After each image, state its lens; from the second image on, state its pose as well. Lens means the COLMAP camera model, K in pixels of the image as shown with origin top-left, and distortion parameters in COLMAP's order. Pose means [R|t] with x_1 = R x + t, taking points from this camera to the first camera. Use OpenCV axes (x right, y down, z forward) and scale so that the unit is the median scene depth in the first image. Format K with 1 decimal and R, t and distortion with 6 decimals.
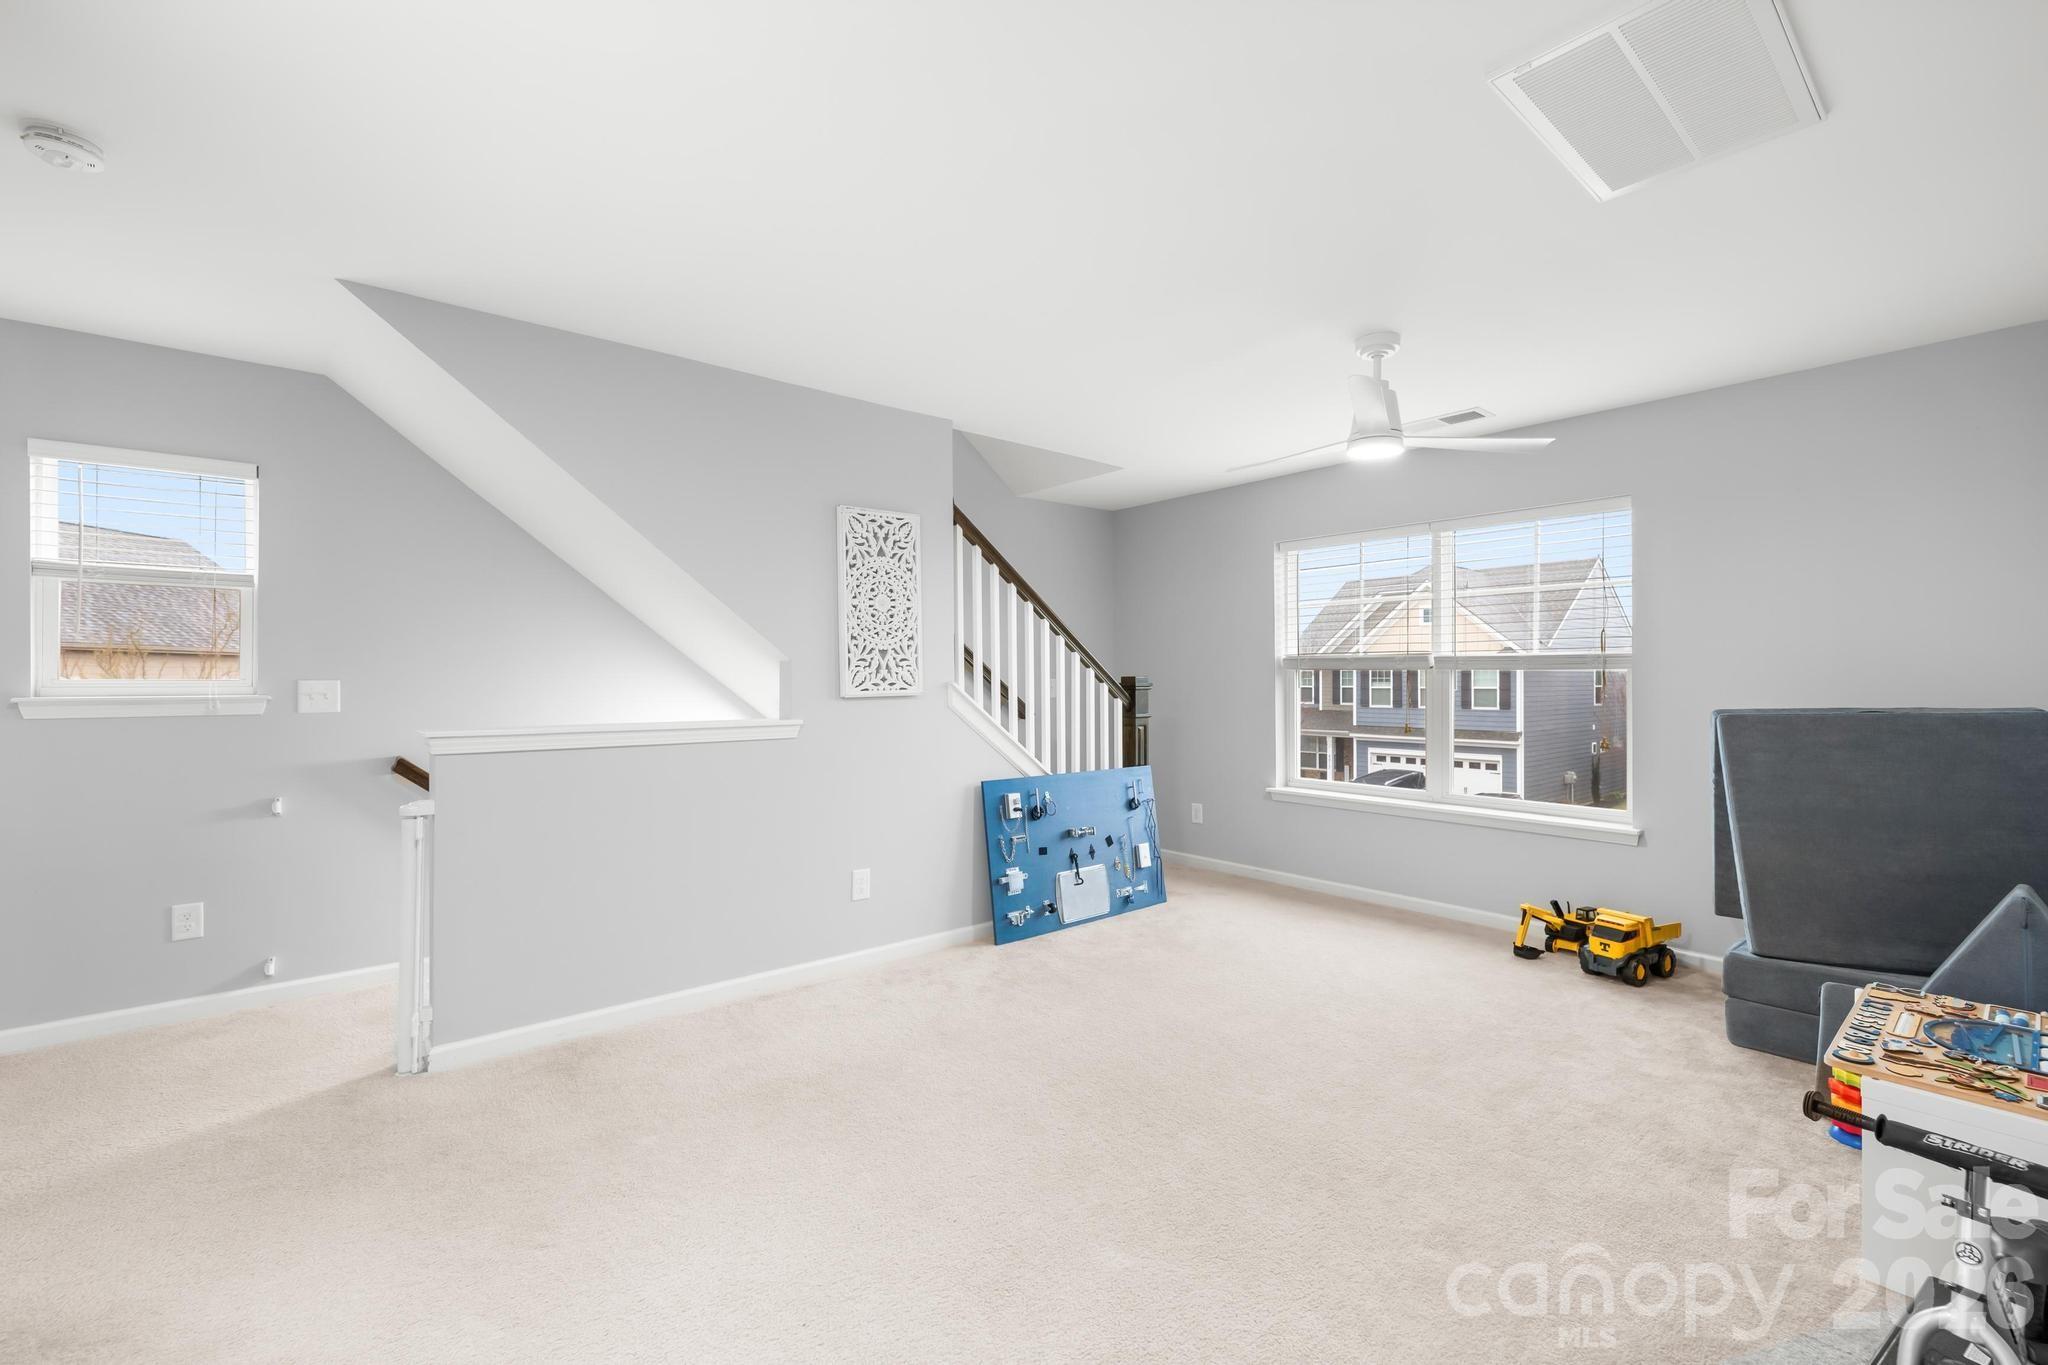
lens RADIAL K [[852.9, 0, 1013.1], [0, 852.9, 683.7], [0, 0, 1]] dist [0.000992, 0.000304]
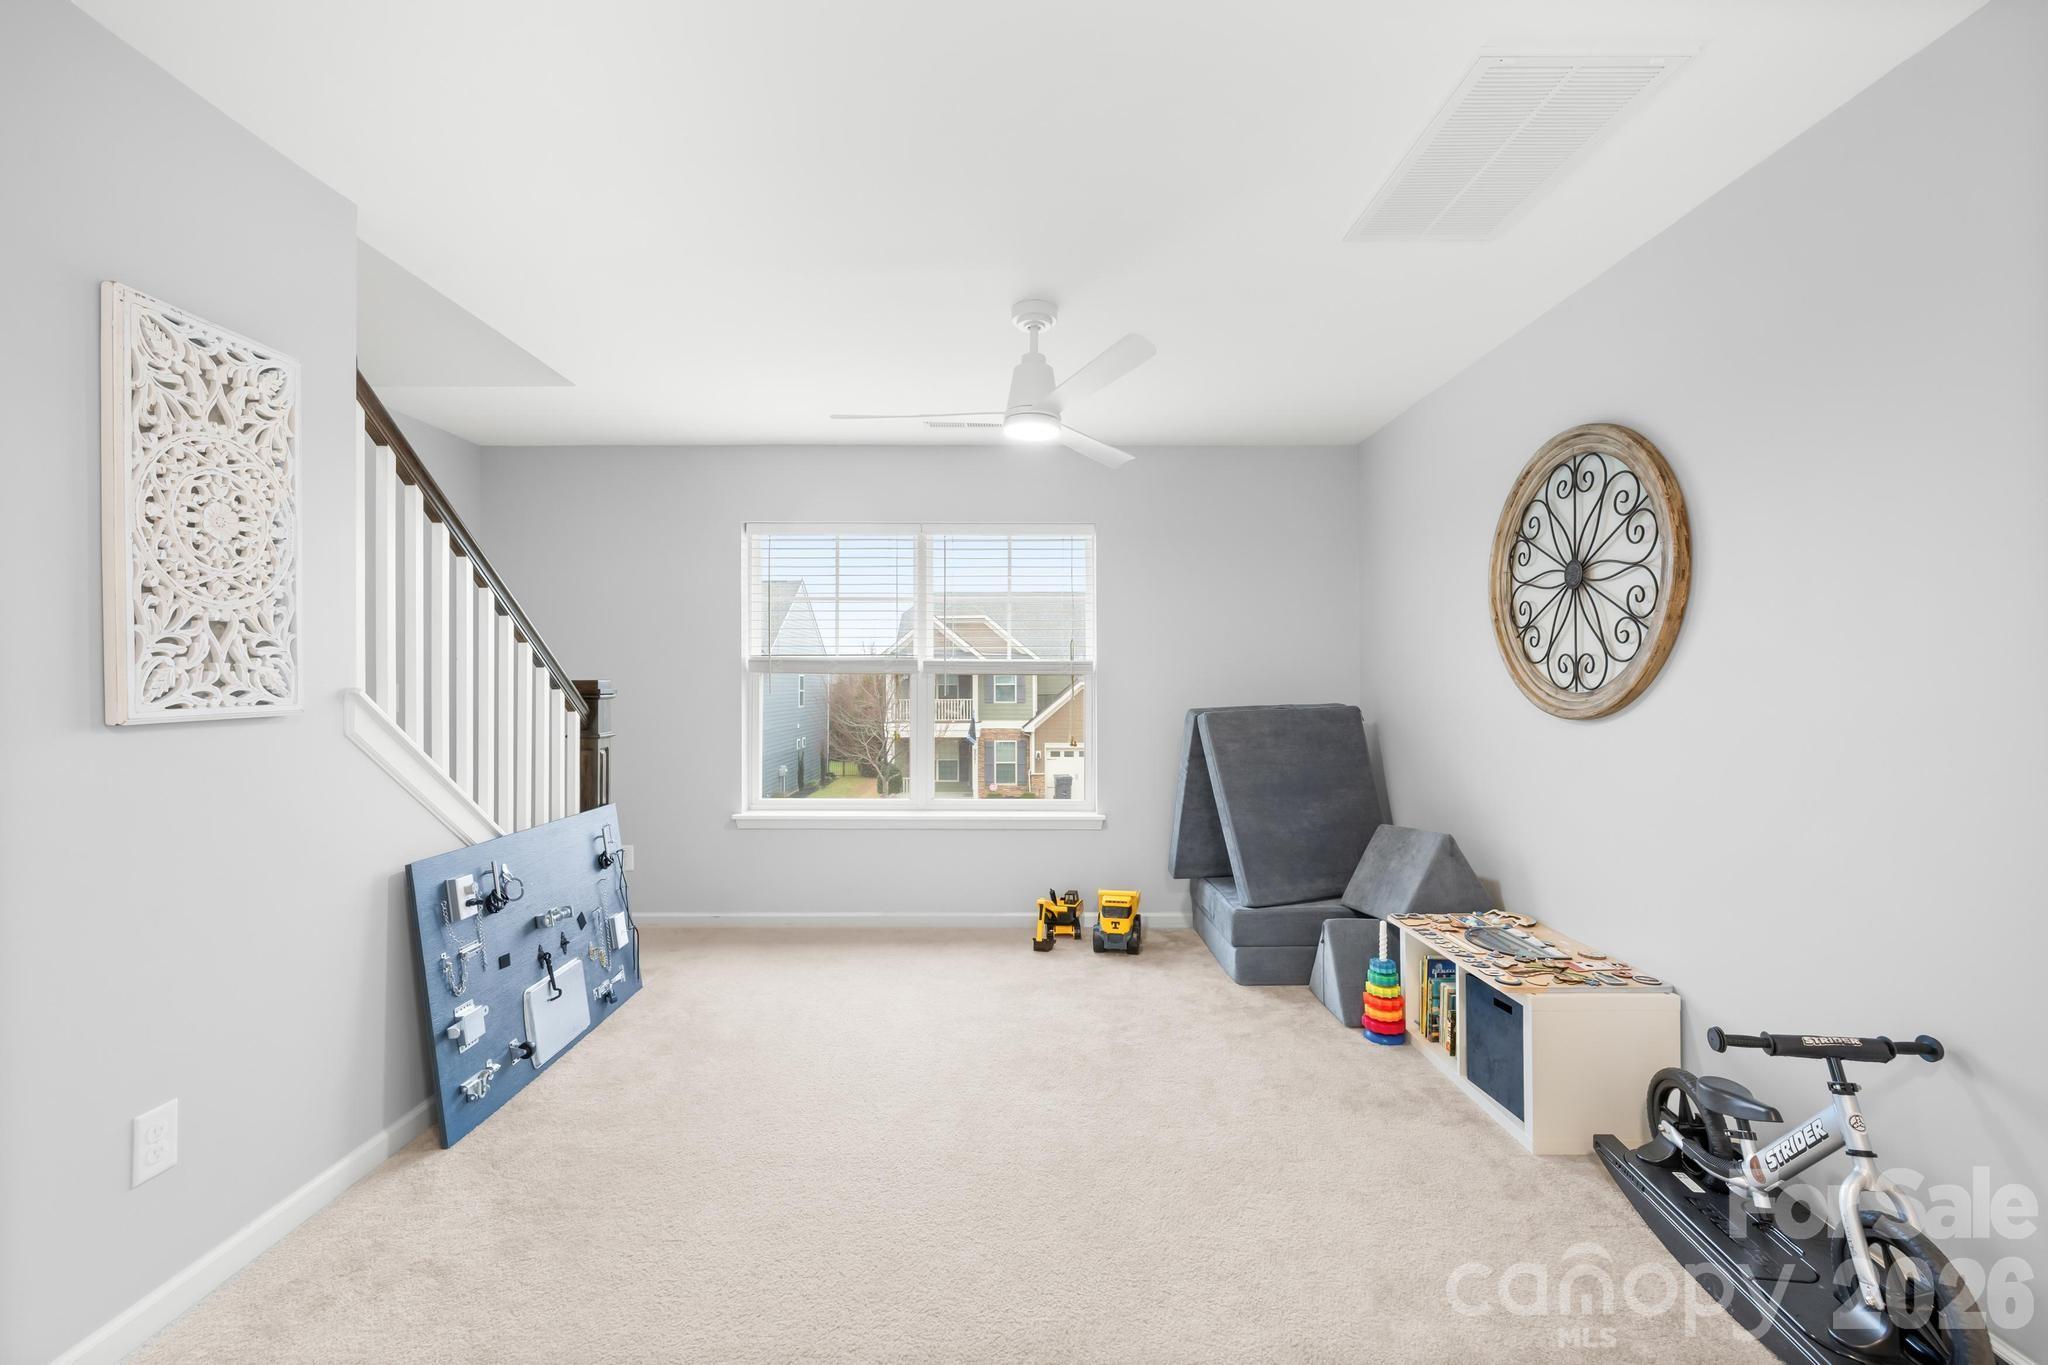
lens RADIAL K [[852.9, 0, 1025.1], [0, 852.9, 674.3], [0, 0, 1]] dist [0.000992, 0.000304]
pose [[0.646321, 0.009518, 0.763006, -0.221877], [0.003635, 0.999872, -0.015552, -0.001123], [-0.763057, 0.012825, 0.646204, 0.349805]]
